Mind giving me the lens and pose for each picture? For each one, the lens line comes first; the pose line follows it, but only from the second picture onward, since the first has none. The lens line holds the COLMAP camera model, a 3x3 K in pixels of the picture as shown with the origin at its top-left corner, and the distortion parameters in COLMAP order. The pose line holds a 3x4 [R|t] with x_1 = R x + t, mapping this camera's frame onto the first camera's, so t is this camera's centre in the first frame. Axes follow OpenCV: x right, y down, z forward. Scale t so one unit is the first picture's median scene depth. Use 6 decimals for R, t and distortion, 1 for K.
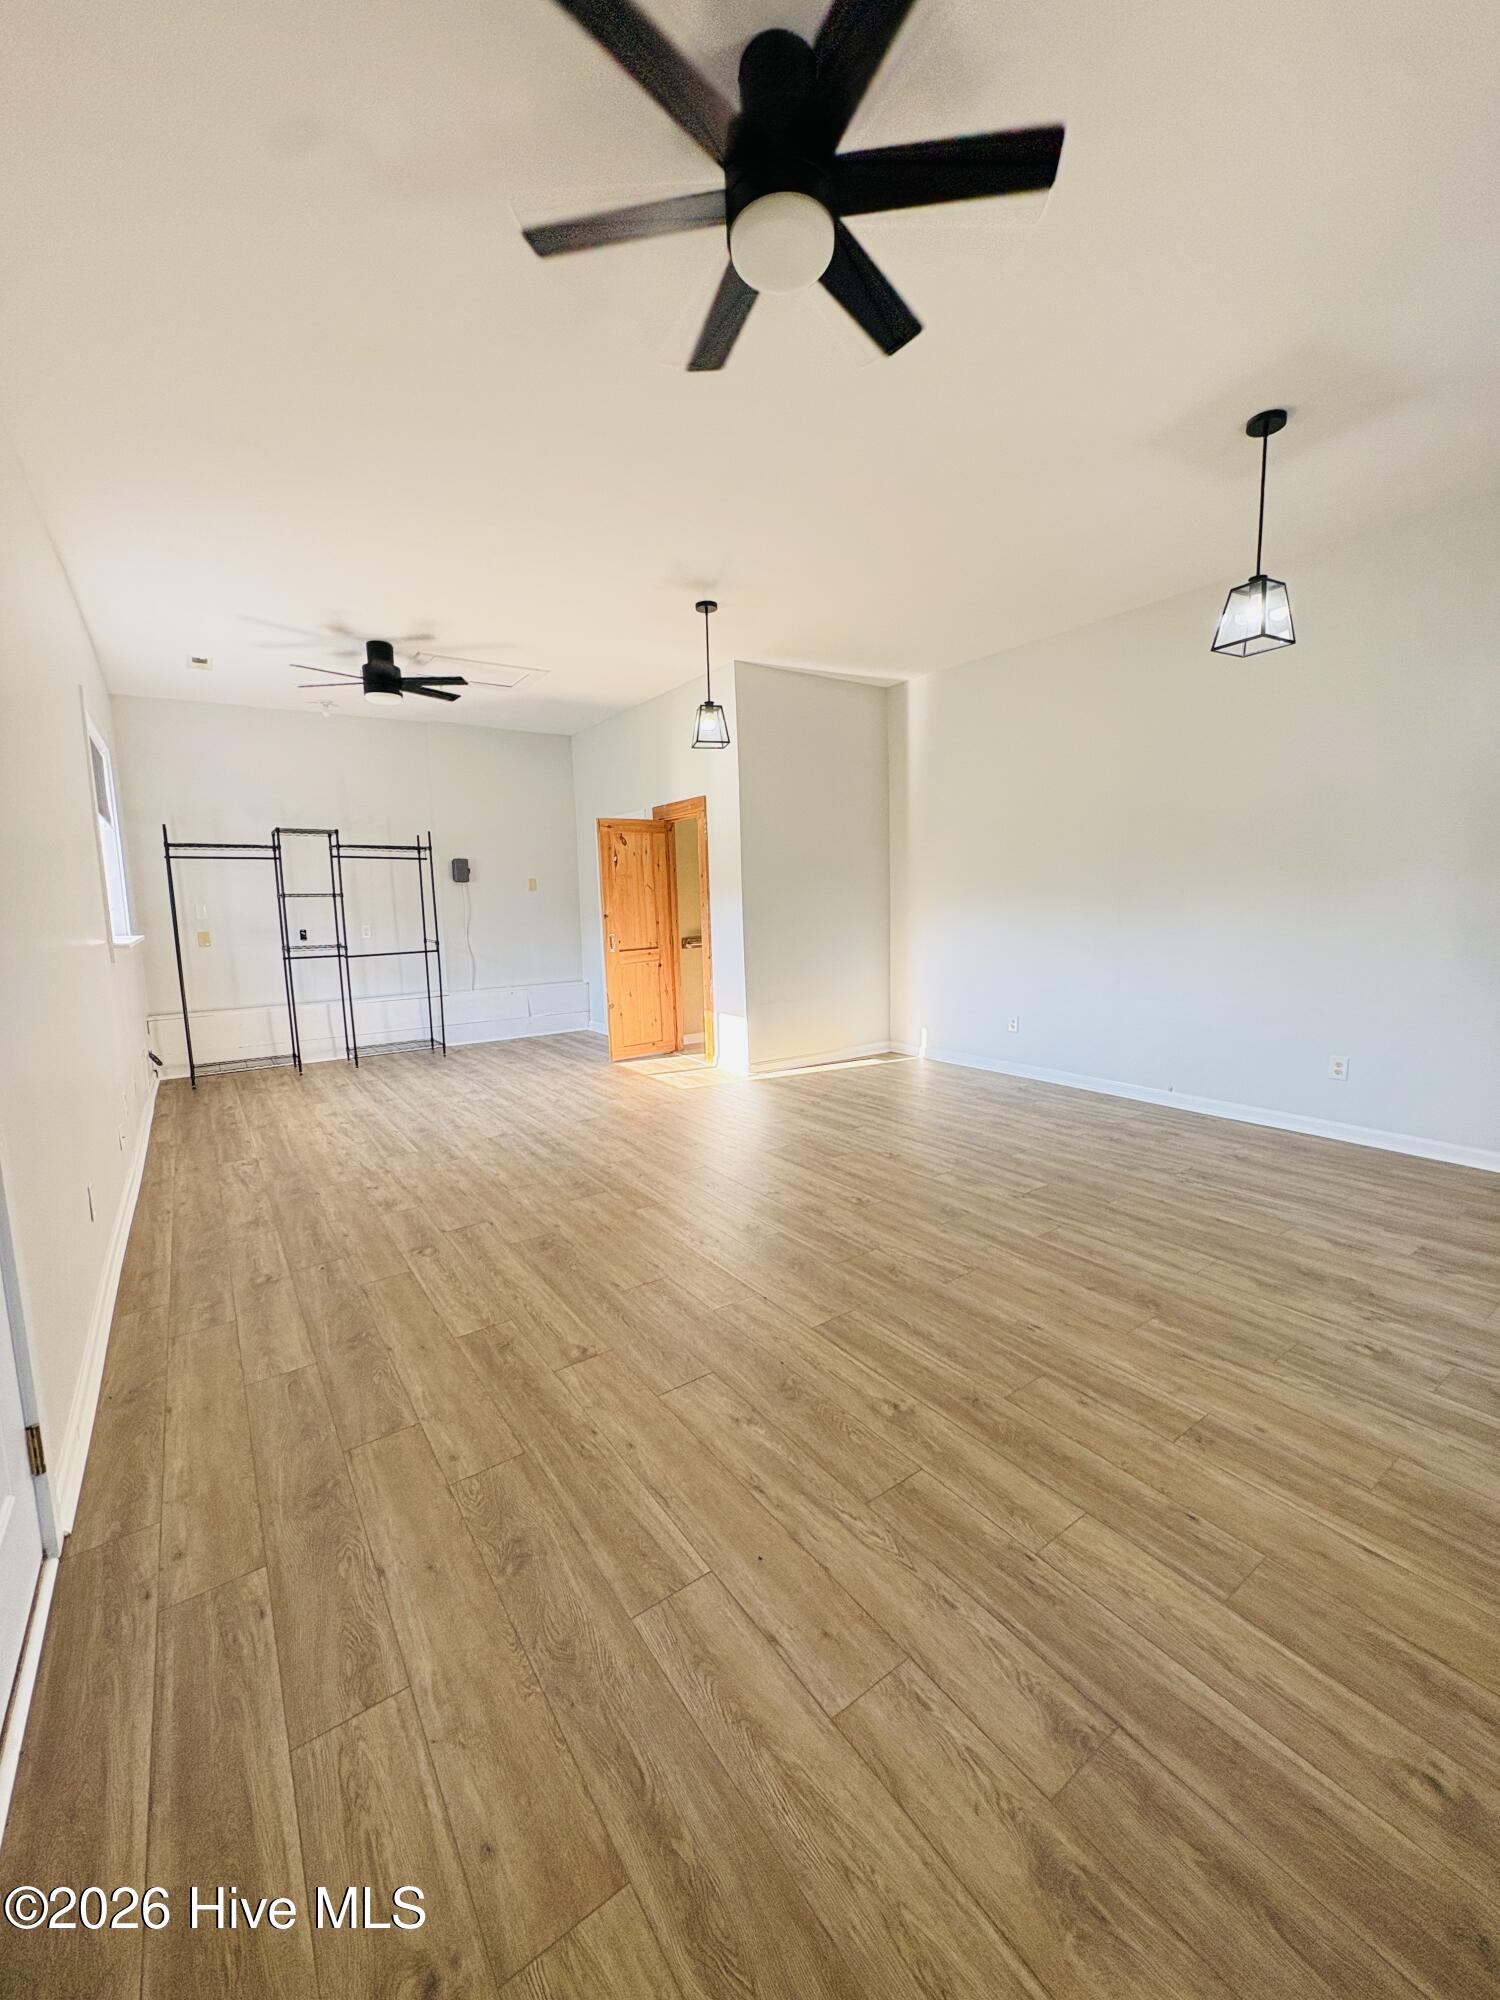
lens RADIAL K [[795.9, 0, 748.1], [0, 795.9, 994.4], [0, 0, 1]] dist [-0.000356, 0.000035]
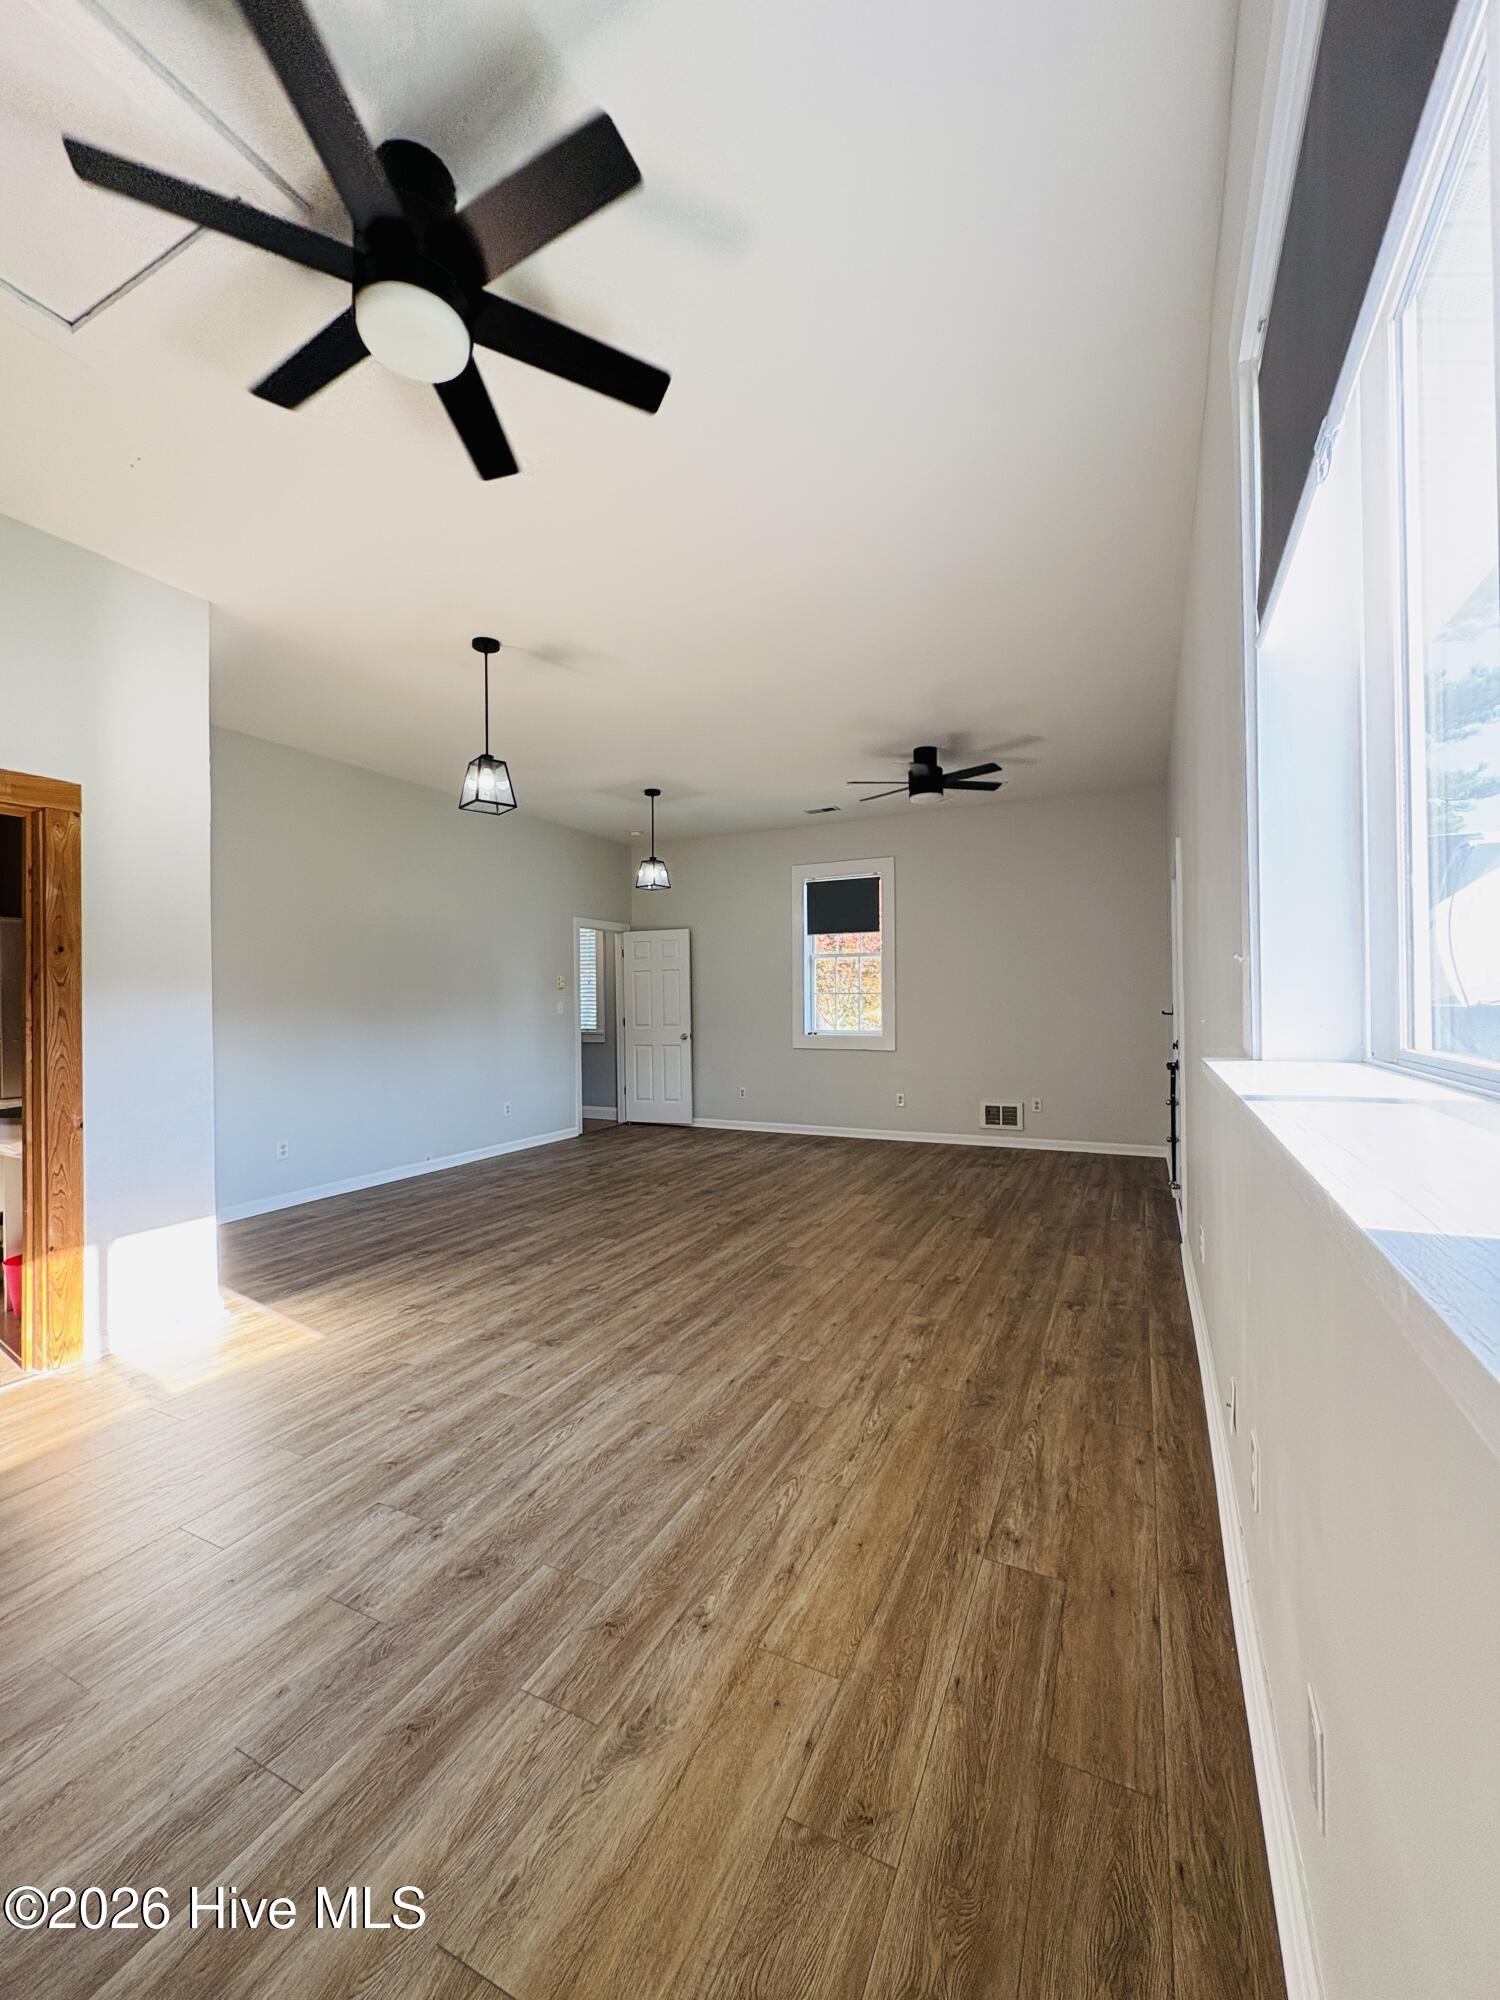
lens RADIAL K [[795.9, 0, 749.1], [0, 795.9, 1001.5], [0, 0, 1]] dist [-0.000356, 0.000035]
pose [[-0.481631, 0.030472, 0.875844, -1.049534], [0.129683, 0.990871, 0.036839, -0.137583], [-0.866726, 0.131324, -0.481186, 1.422481]]
